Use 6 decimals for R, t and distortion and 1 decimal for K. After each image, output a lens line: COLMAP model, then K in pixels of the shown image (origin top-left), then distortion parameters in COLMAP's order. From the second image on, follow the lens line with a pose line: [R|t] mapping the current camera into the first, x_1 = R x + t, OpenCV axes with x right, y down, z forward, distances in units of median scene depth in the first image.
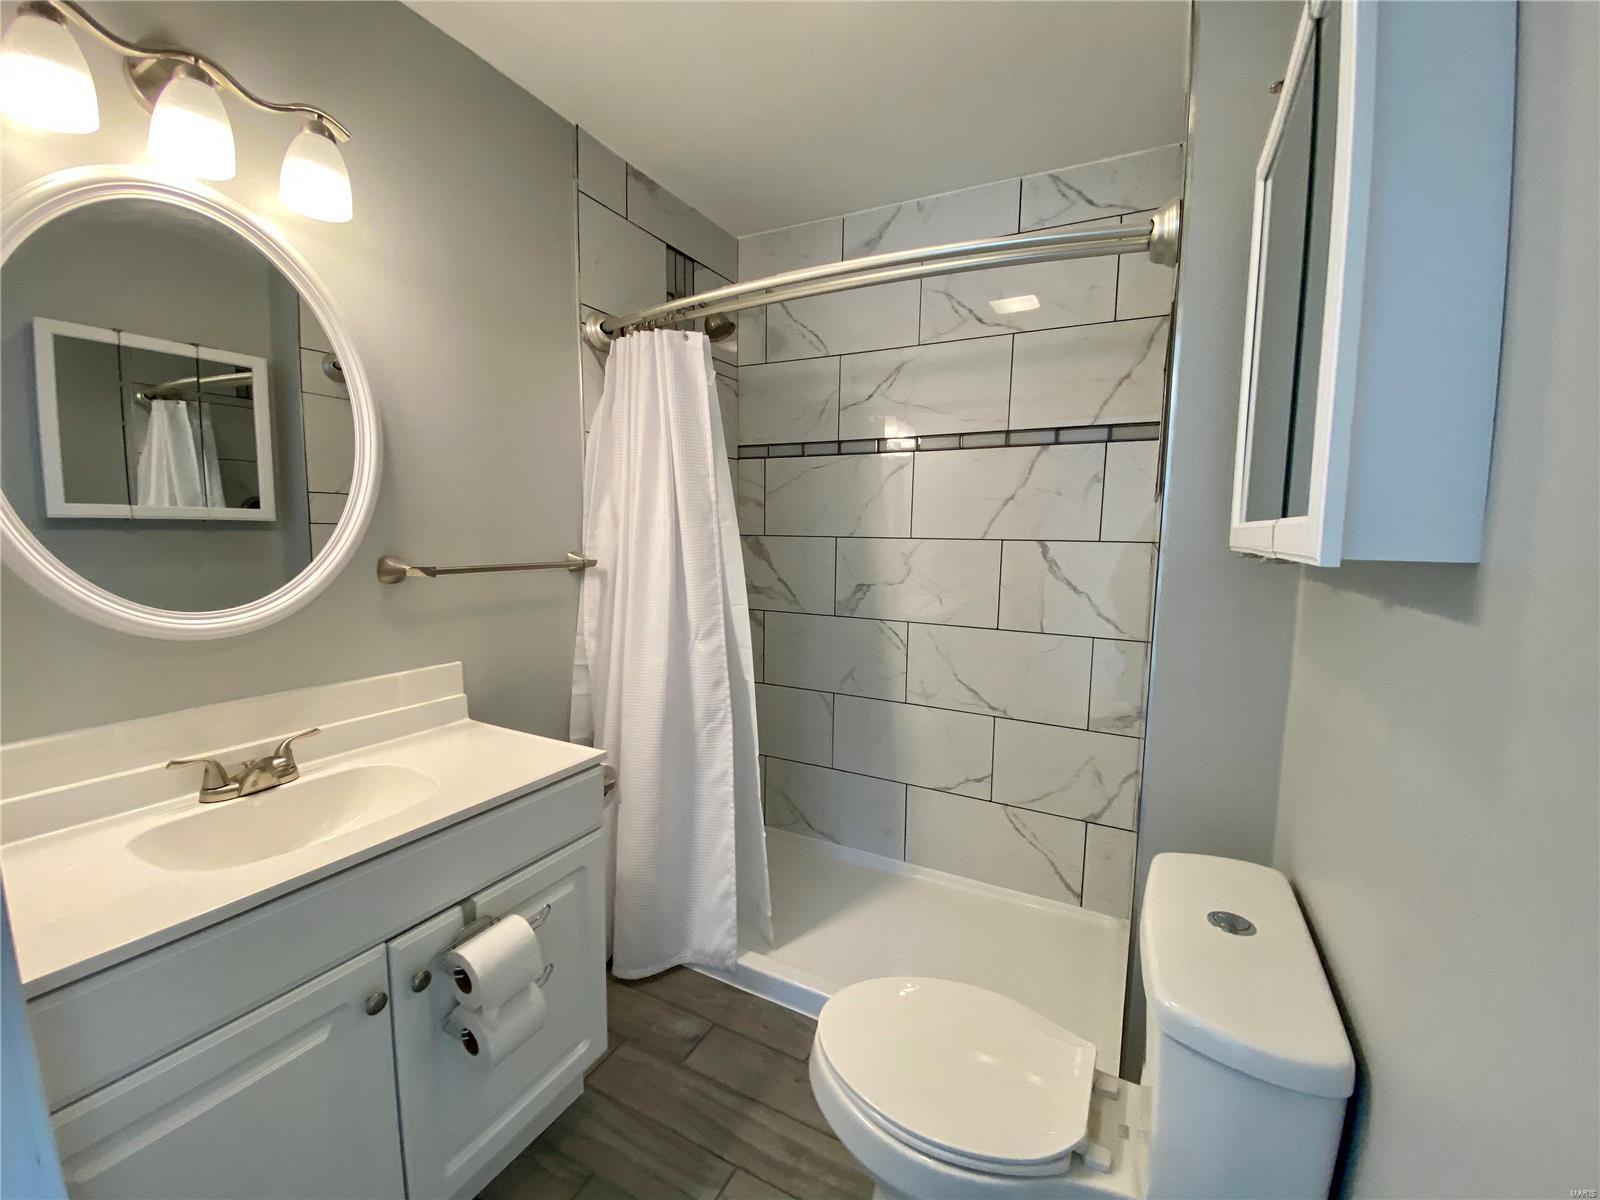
lens RADIAL K [[659.0, 0, 805.5], [0, 659.0, 608.2], [0, 0, 1]] dist [0.027833, -0.000057]
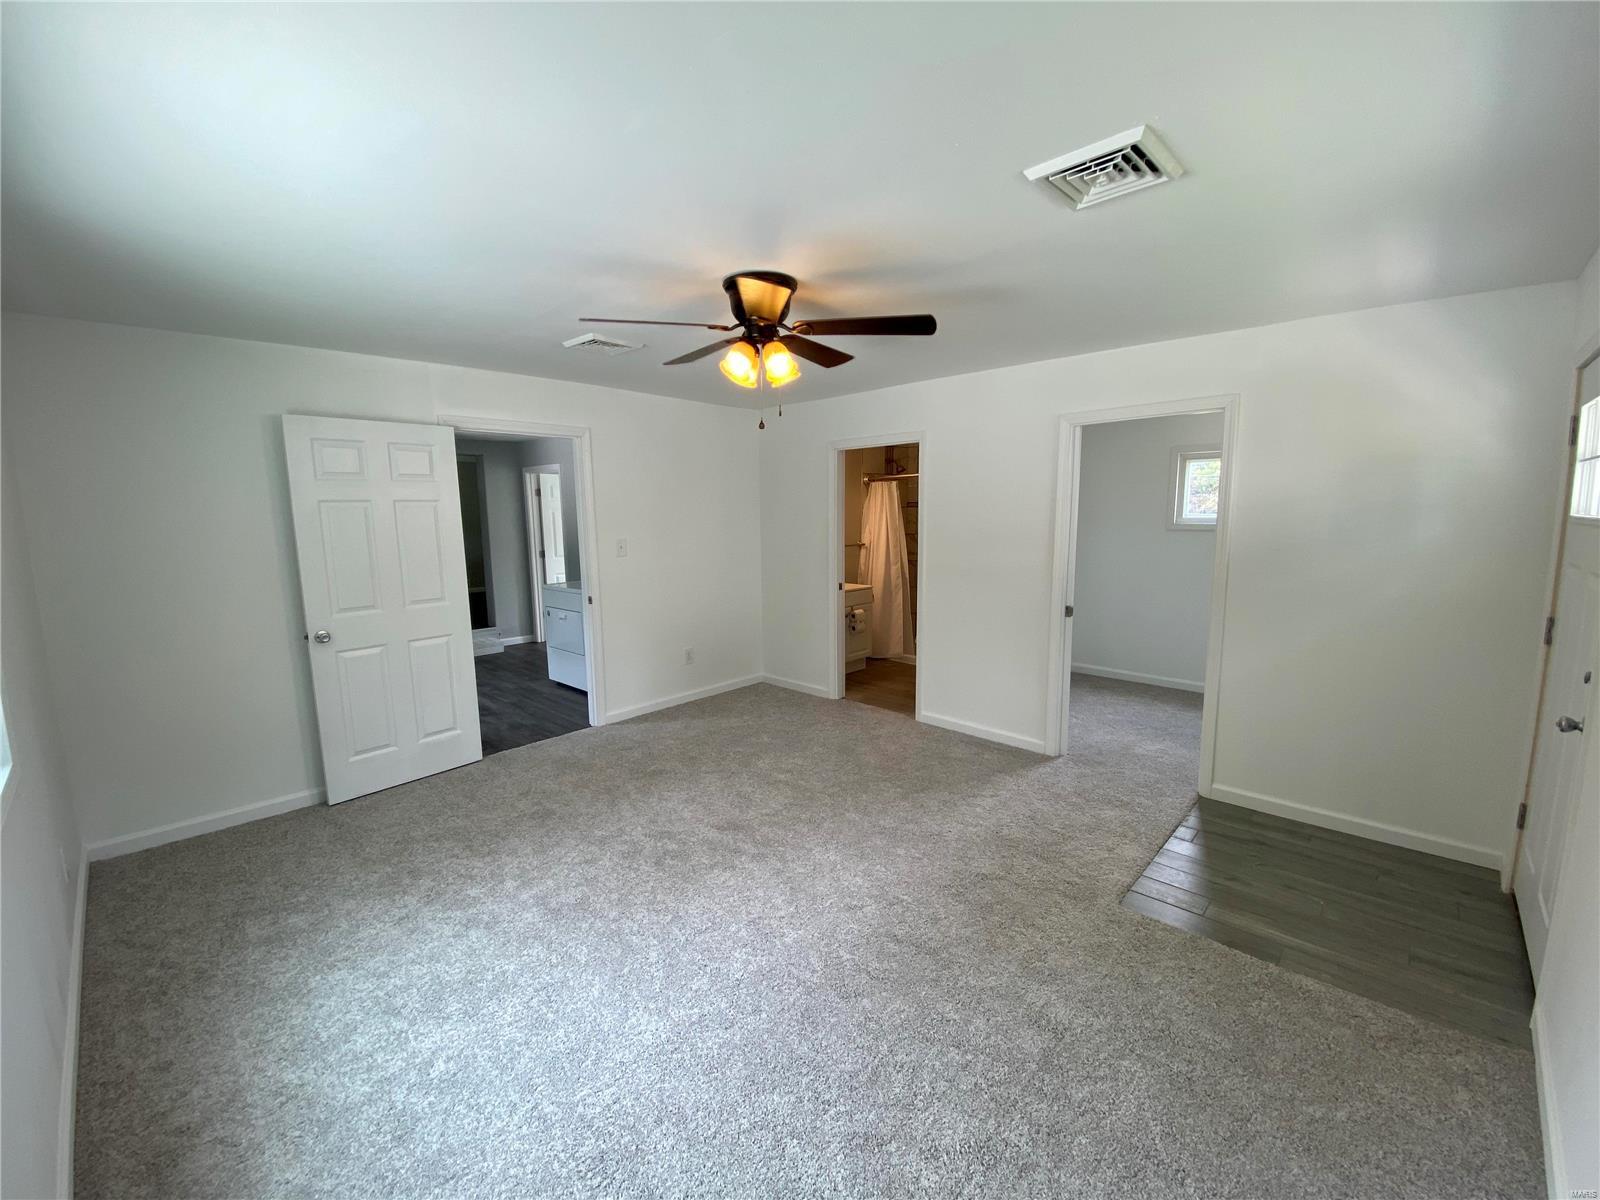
lens RADIAL K [[659.0, 0, 805.5], [0, 659.0, 608.2], [0, 0, 1]] dist [0.027833, -0.000057]
pose [[0.963046, 0.017052, -0.268796, 0.345838], [-0.012526, 0.999750, 0.018542, 0.219714], [0.269045, -0.014490, 0.963019, -2.581705]]
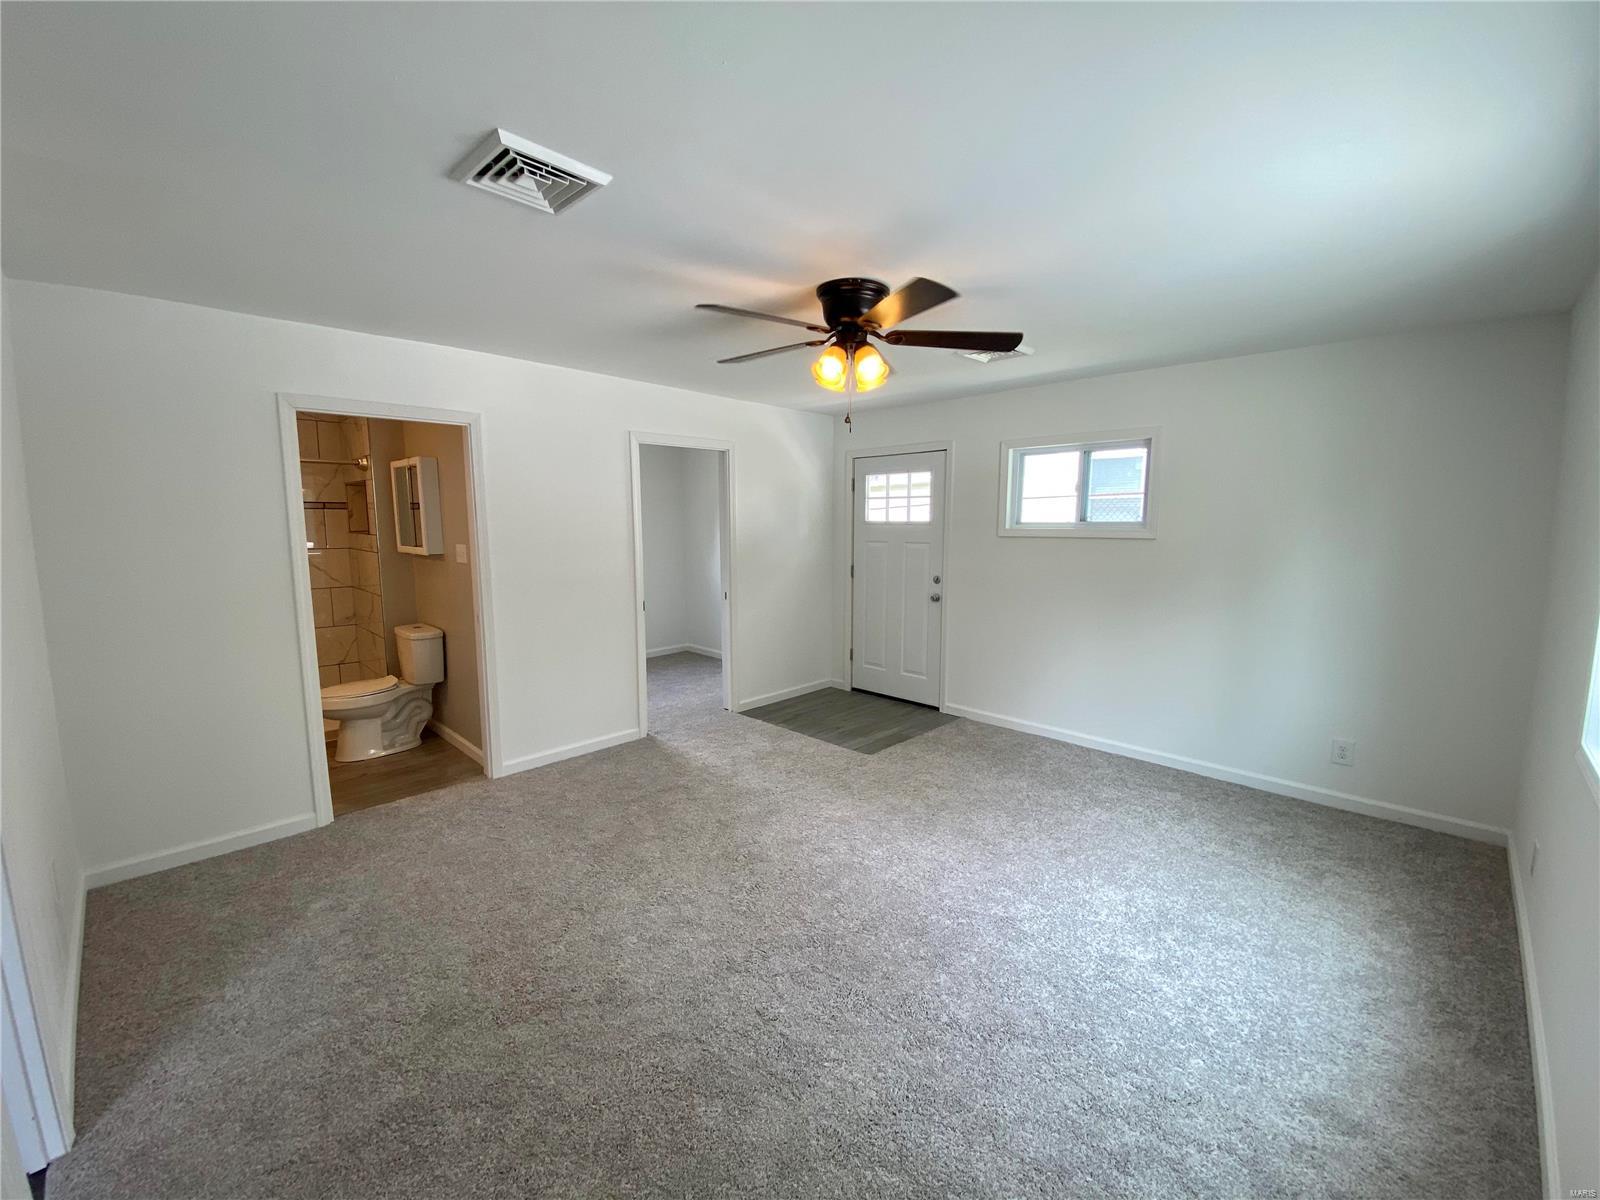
lens RADIAL K [[639.8, 0, 806.2], [0, 639.8, 598.1], [0, 0, 1]] dist [-0.001455, -0.000352]
pose [[0.269951, -0.128553, 0.954254, -1.500808], [0.126592, 0.987183, 0.097177, 0.077433], [-0.954516, 0.094568, 0.282765, -1.510676]]
